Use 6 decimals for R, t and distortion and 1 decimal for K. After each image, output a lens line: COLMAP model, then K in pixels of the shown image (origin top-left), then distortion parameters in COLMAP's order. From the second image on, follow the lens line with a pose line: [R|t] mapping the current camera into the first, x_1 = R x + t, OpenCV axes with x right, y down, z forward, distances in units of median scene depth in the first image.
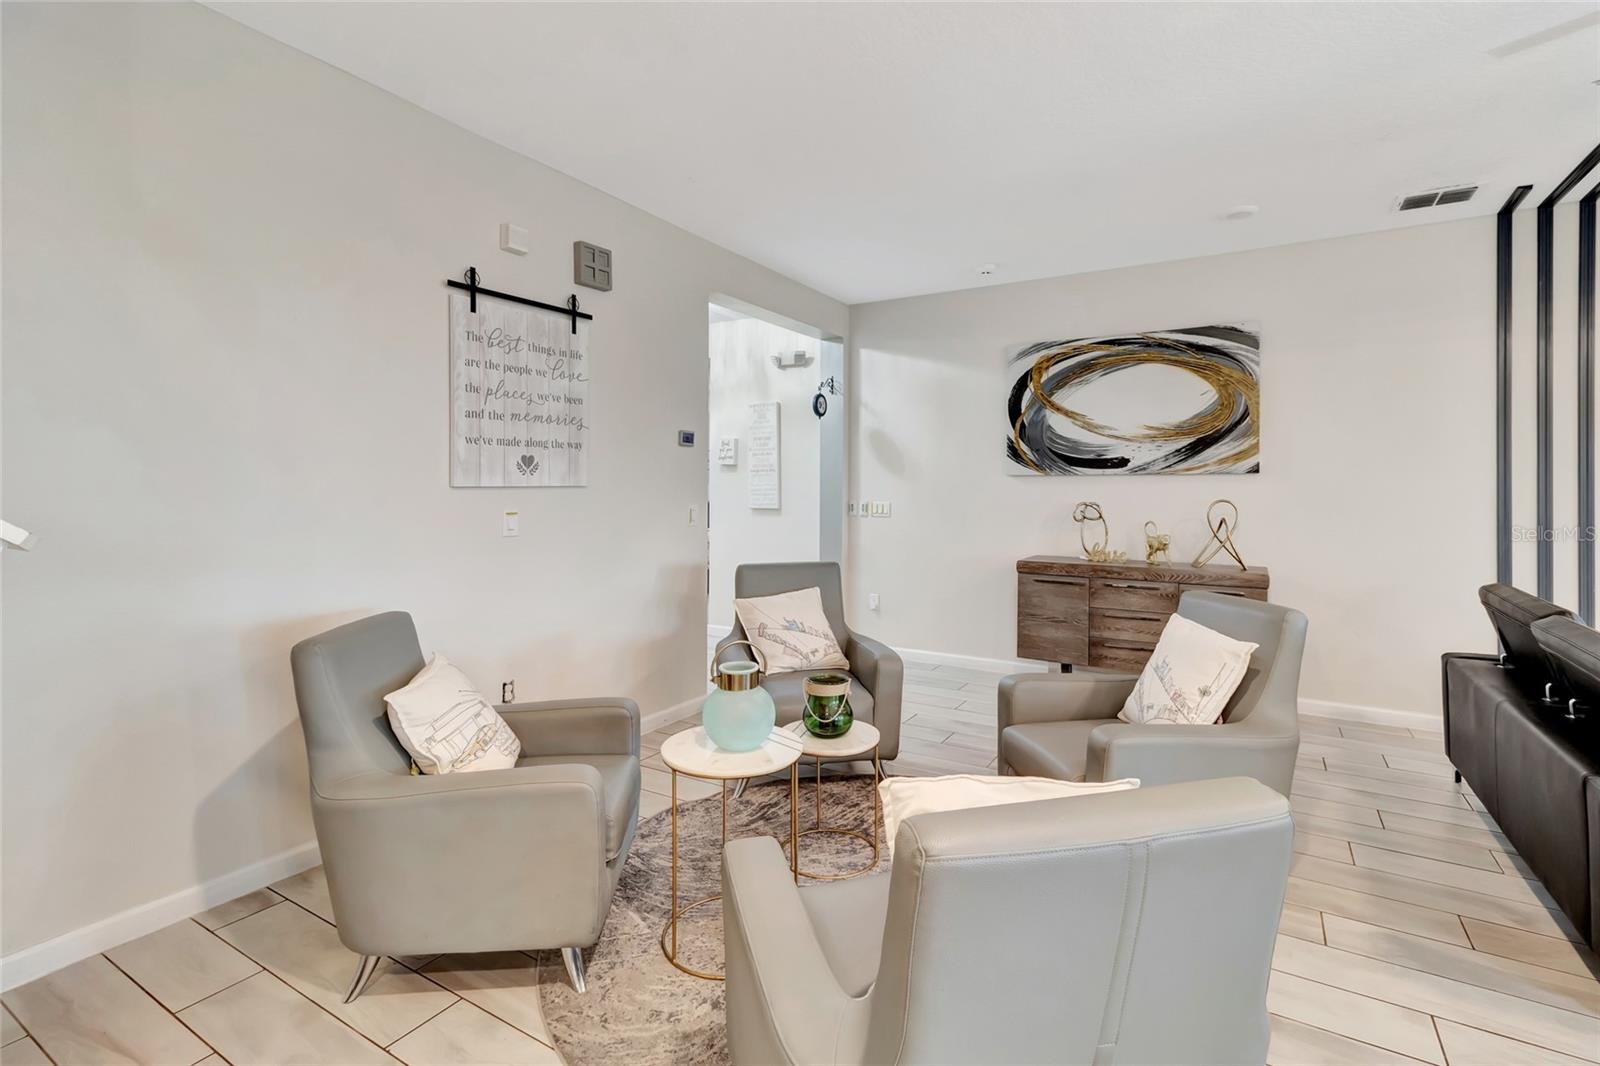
lens RADIAL K [[750.7, 0, 810.4], [0, 750.7, 489.6], [0, 0, 1]] dist [0.010937, -0.000874]
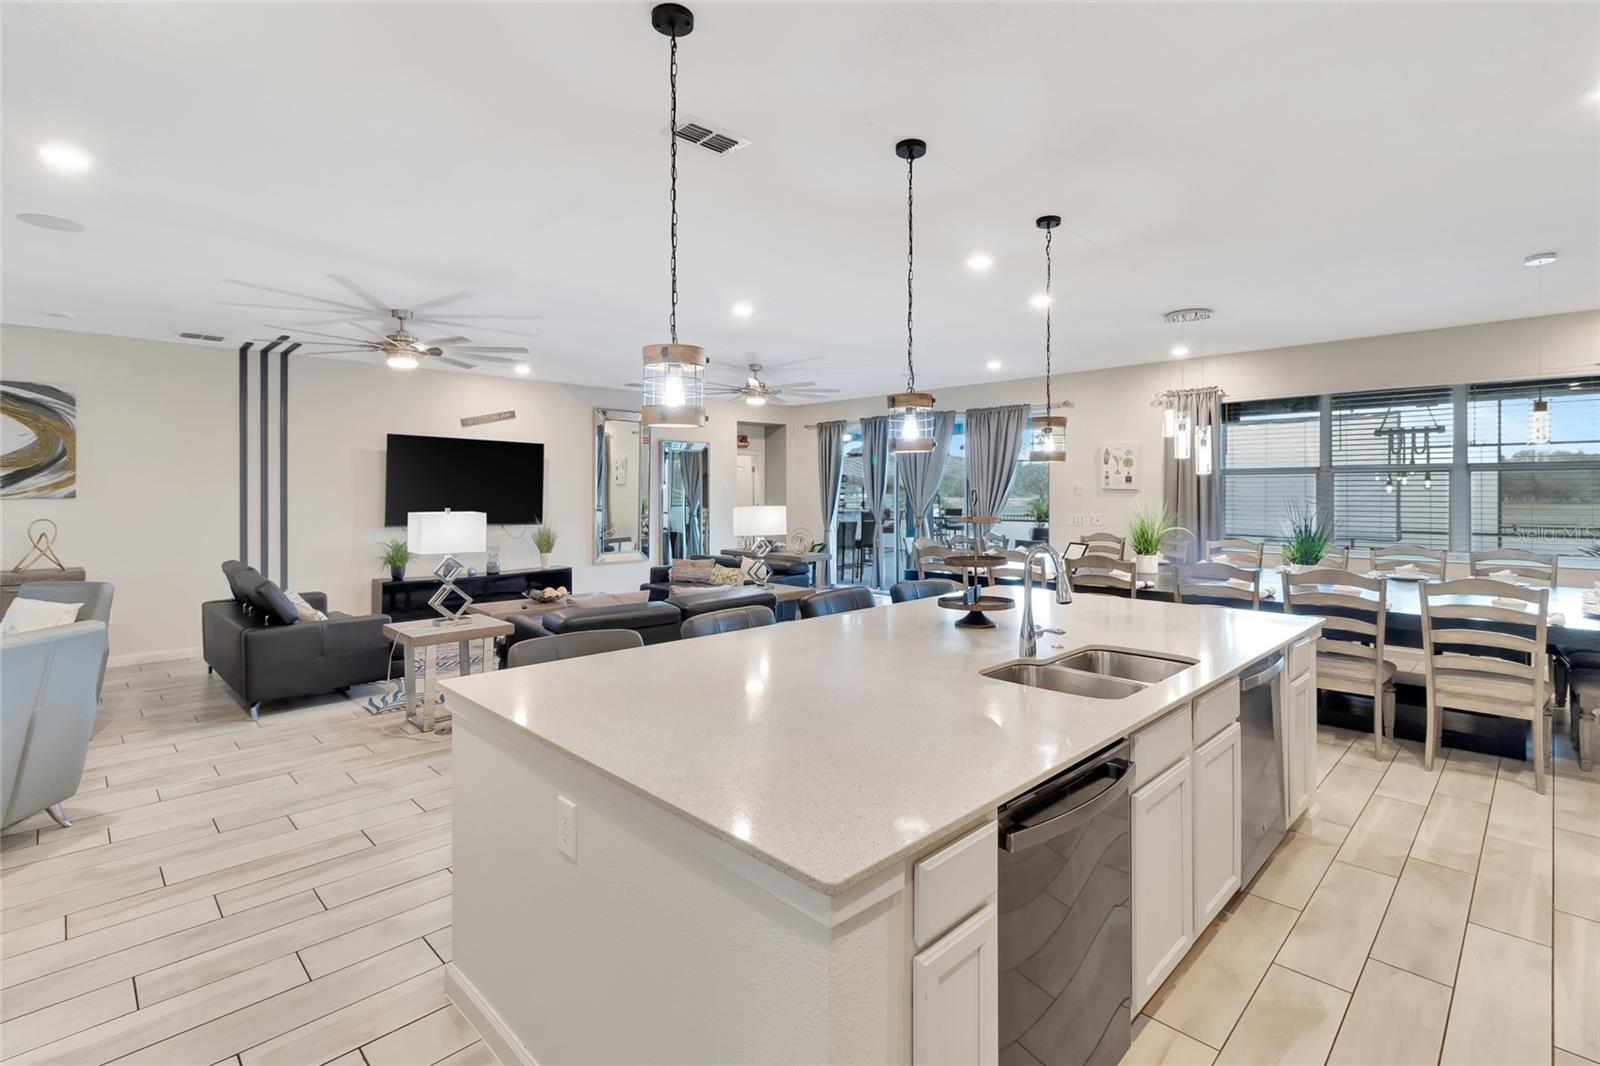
lens RADIAL K [[750.7, 0, 810.4], [0, 750.7, 489.6], [0, 0, 1]] dist [0.010937, -0.000874]
pose [[0.247204, -0.000939, 0.968963, -0.382321], [0.002177, 0.999998, 0.000414, -0.033281], [-0.968961, 0.002007, 0.247205, -0.592083]]
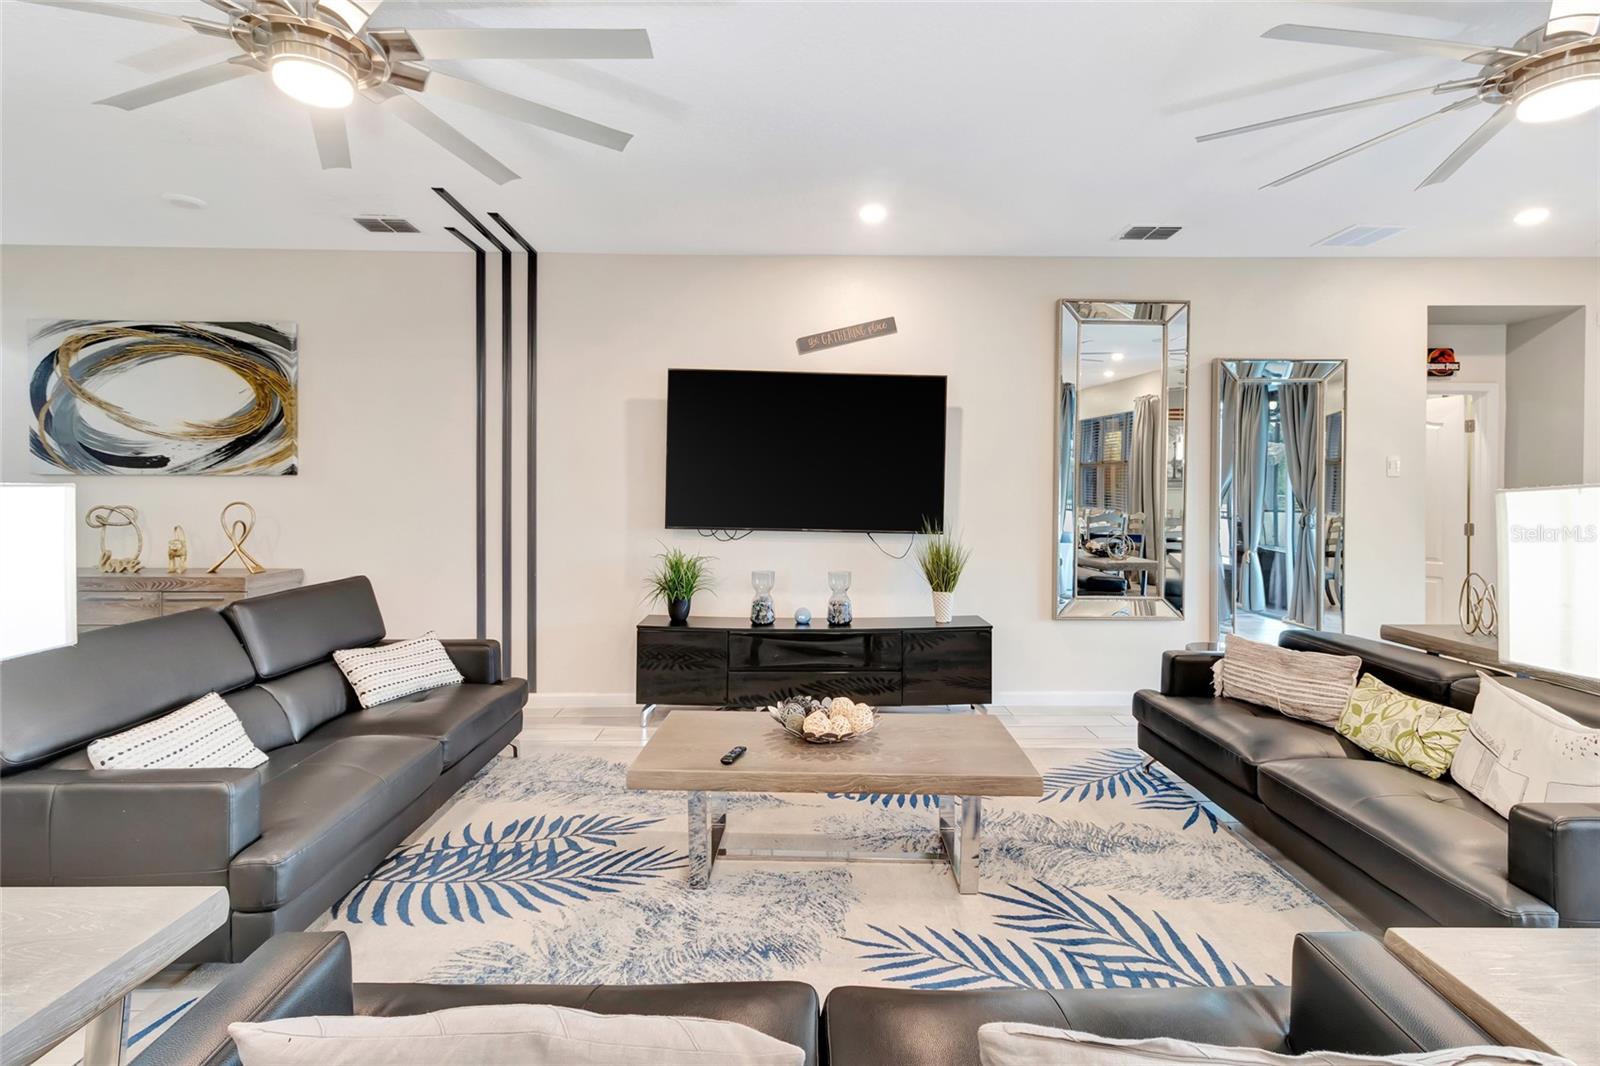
lens RADIAL K [[750.7, 0, 810.4], [0, 750.7, 489.6], [0, 0, 1]] dist [0.010937, -0.000874]
pose [[0.846443, 0.005074, 0.532455, 0.618206], [-0.001521, 0.999974, -0.007112, 0.003131], [-0.532477, 0.005211, 0.846429, -0.199414]]
